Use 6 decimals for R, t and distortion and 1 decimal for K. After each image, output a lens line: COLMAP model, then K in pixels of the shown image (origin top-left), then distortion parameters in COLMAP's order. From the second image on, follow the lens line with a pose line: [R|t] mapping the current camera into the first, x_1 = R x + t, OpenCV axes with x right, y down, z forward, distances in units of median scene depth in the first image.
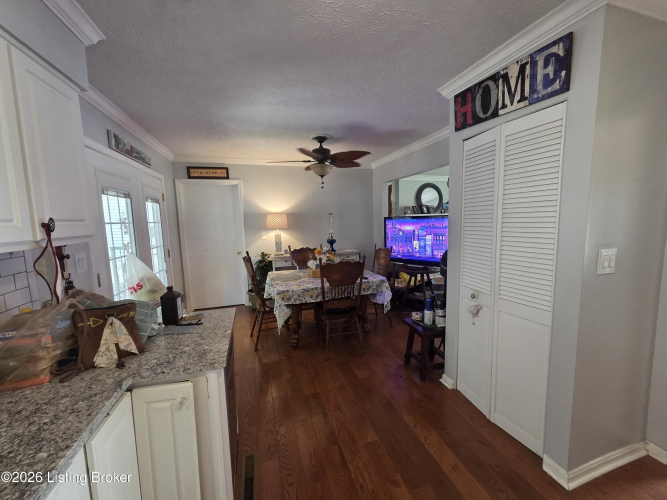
lens RADIAL K [[265.4, 0, 333.5], [0, 265.4, 250.0], [0, 0, 1]] dist [0.001931, 0.000152]
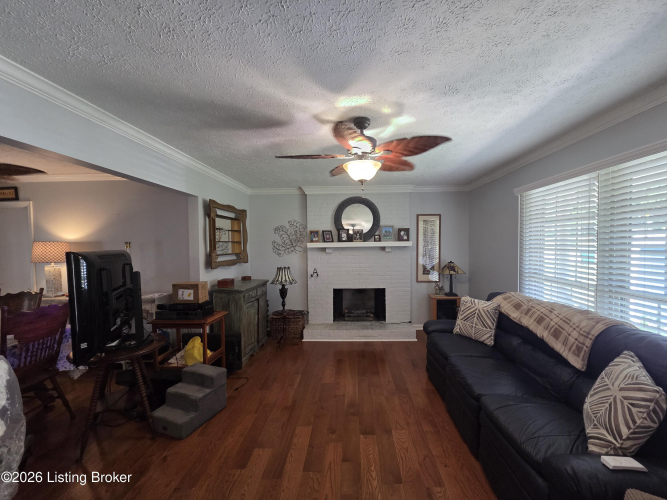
lens RADIAL K [[265.4, 0, 333.5], [0, 265.4, 250.0], [0, 0, 1]] dist [0.001931, 0.000152]
pose [[0.934112, 0.028316, -0.355855, 0.555372], [-0.056435, 0.996027, -0.068887, -0.068830], [0.352490, 0.084431, 0.931999, 0.370850]]
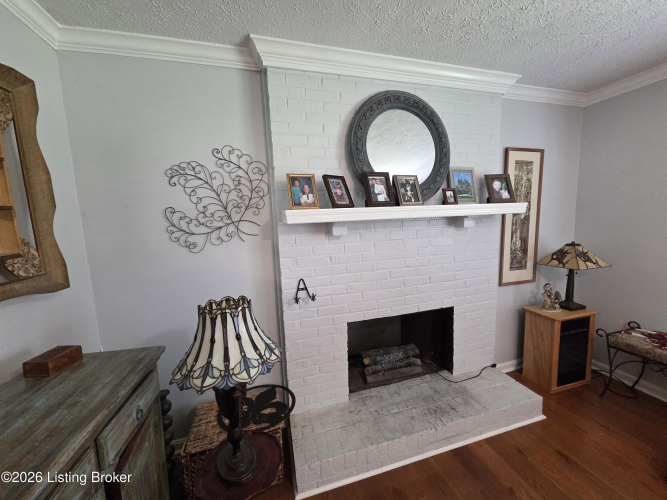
lens RADIAL K [[265.4, 0, 333.5], [0, 265.4, 250.0], [0, 0, 1]] dist [0.001931, 0.000152]
pose [[0.999762, -0.002241, -0.021681, 0.304201], [0.002568, 0.999883, 0.015099, -0.098042], [0.021645, -0.015151, 0.999651, 0.739809]]
